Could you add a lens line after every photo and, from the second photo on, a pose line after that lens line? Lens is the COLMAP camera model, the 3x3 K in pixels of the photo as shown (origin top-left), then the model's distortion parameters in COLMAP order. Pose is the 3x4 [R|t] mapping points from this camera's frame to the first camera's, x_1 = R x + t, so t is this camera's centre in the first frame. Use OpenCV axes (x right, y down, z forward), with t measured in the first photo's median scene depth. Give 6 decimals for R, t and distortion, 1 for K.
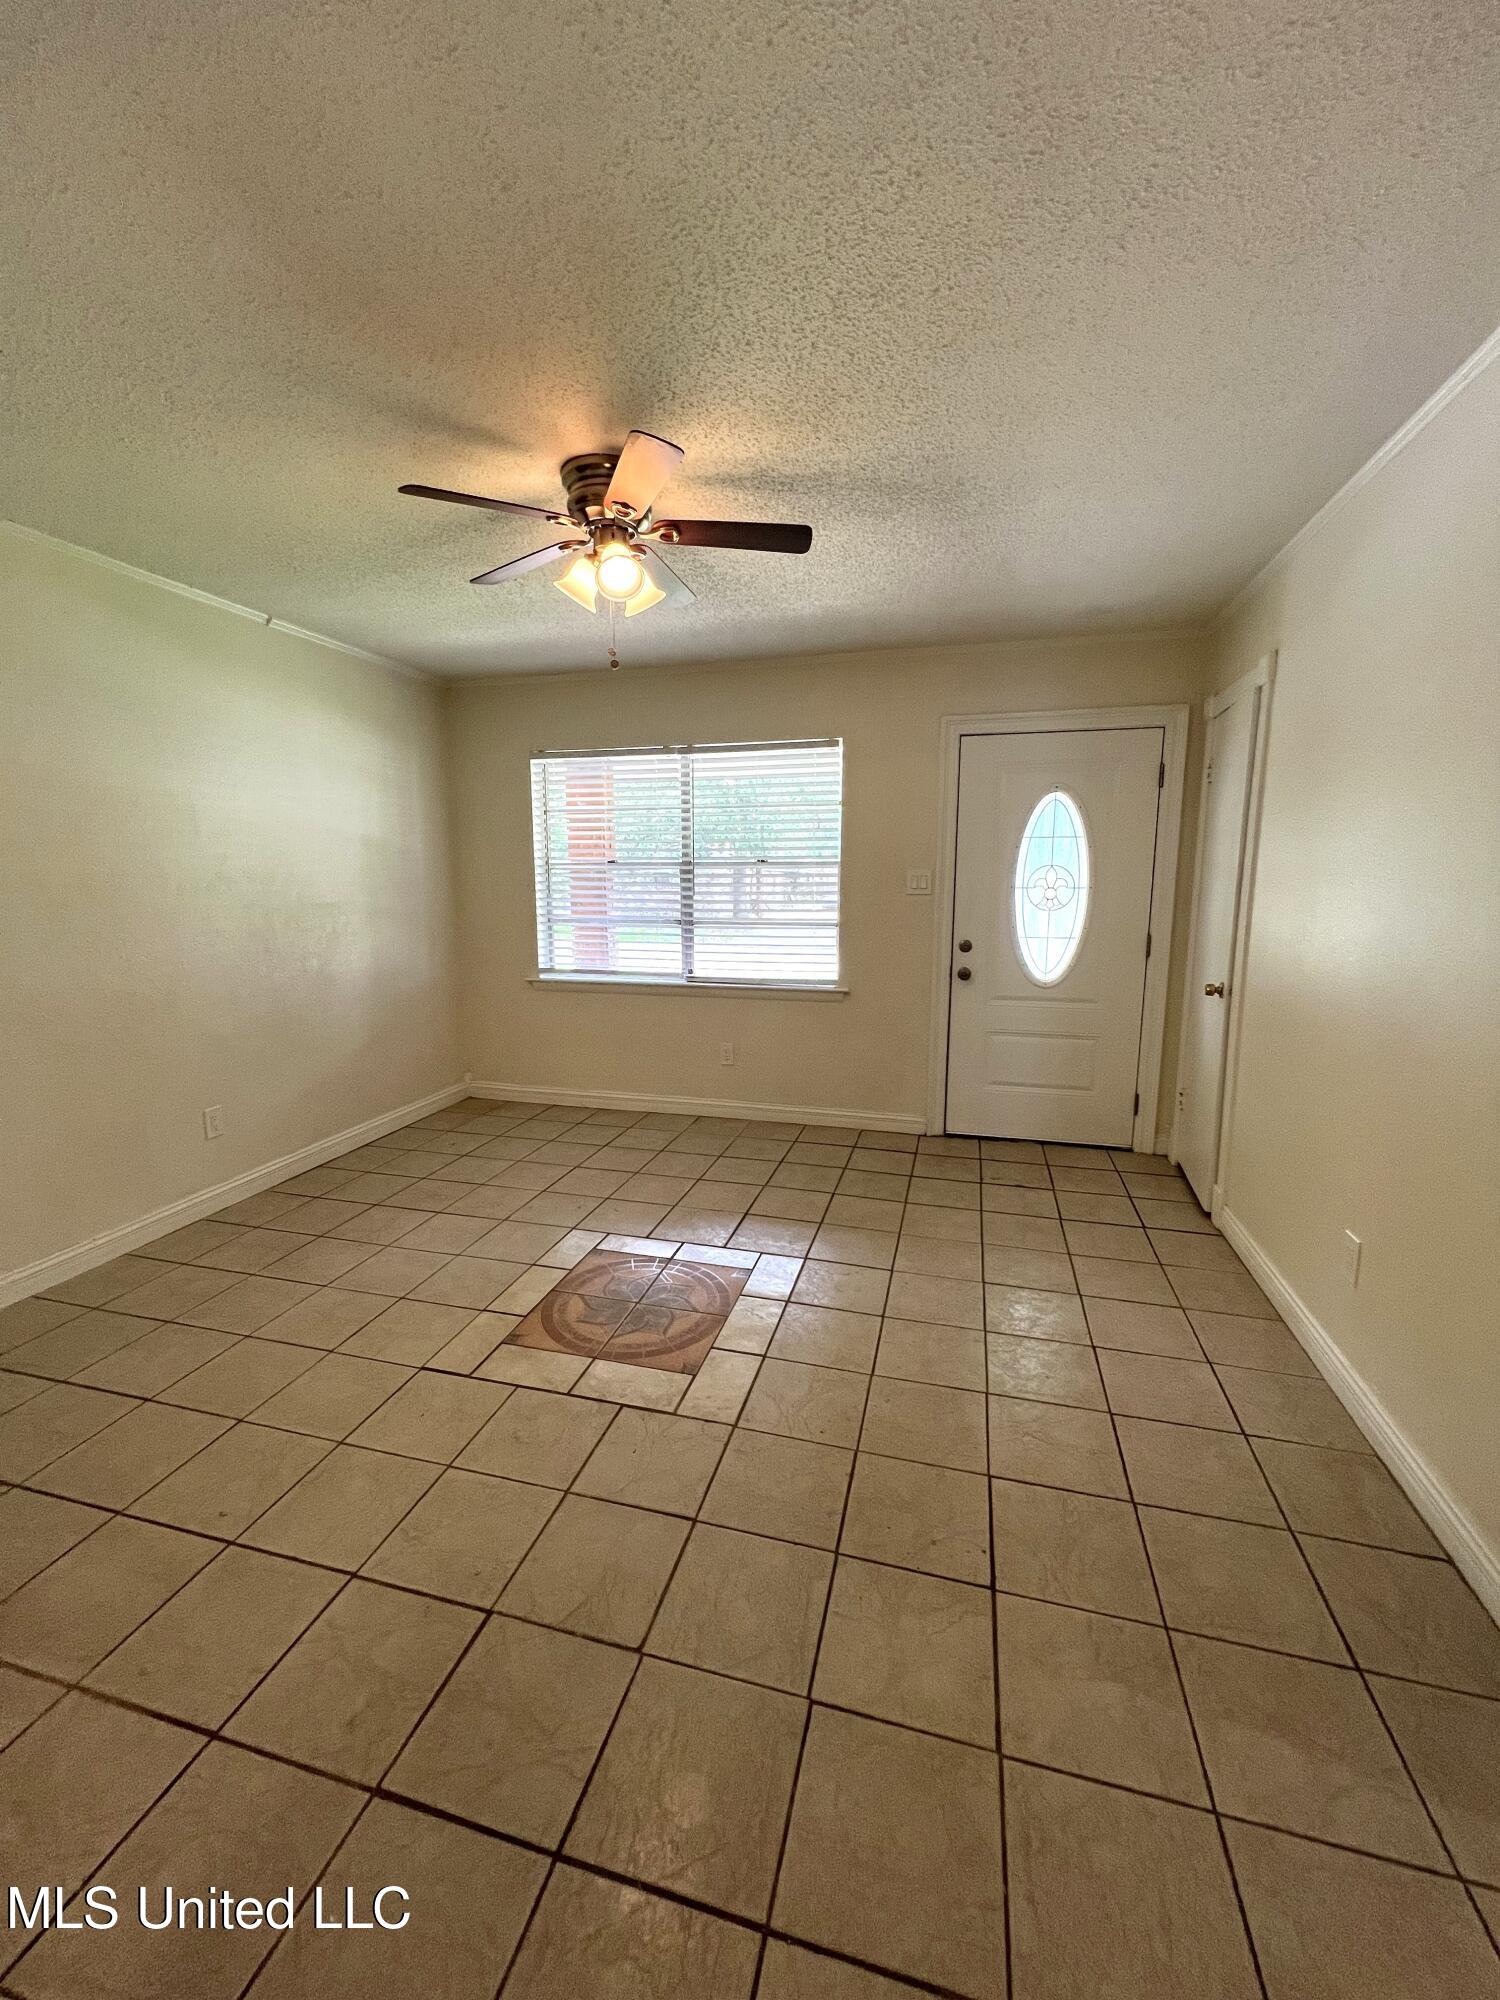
lens RADIAL K [[796.2, 0, 747.5], [0, 796.2, 999.5], [0, 0, 1]] dist [-0.001859, 0.000143]
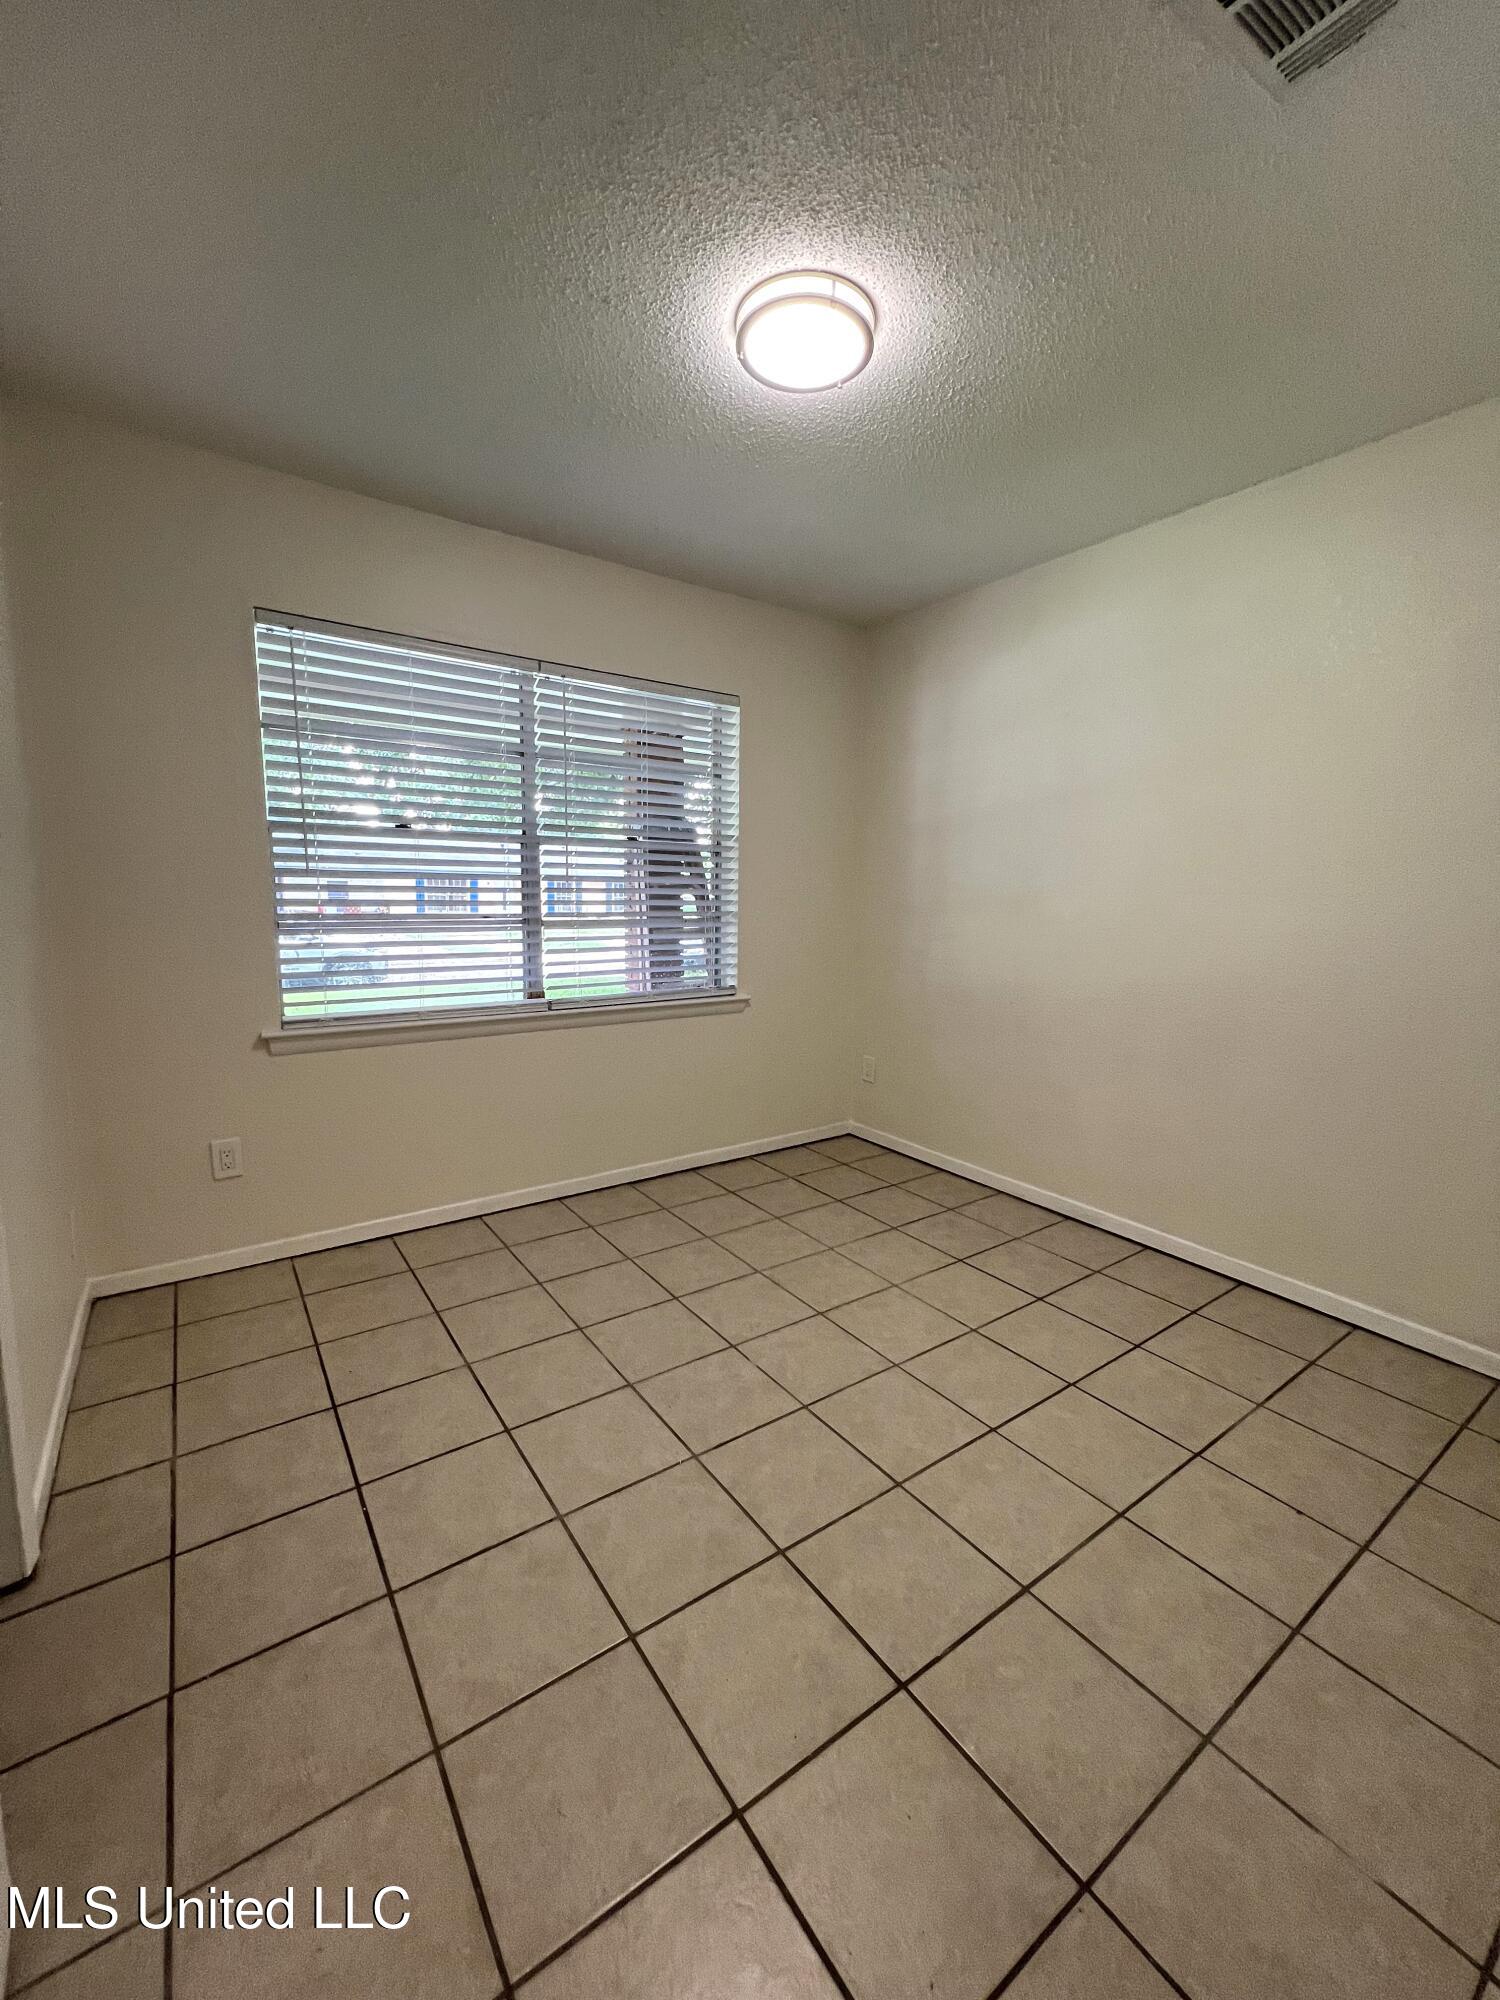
lens RADIAL K [[796.2, 0, 747.5], [0, 796.2, 999.5], [0, 0, 1]] dist [-0.001859, 0.000143]
pose [[0.639594, -0.096653, 0.762613, -0.480305], [0.085803, 0.994841, 0.054123, -0.051562], [-0.763910, 0.030818, 0.644587, 0.424610]]
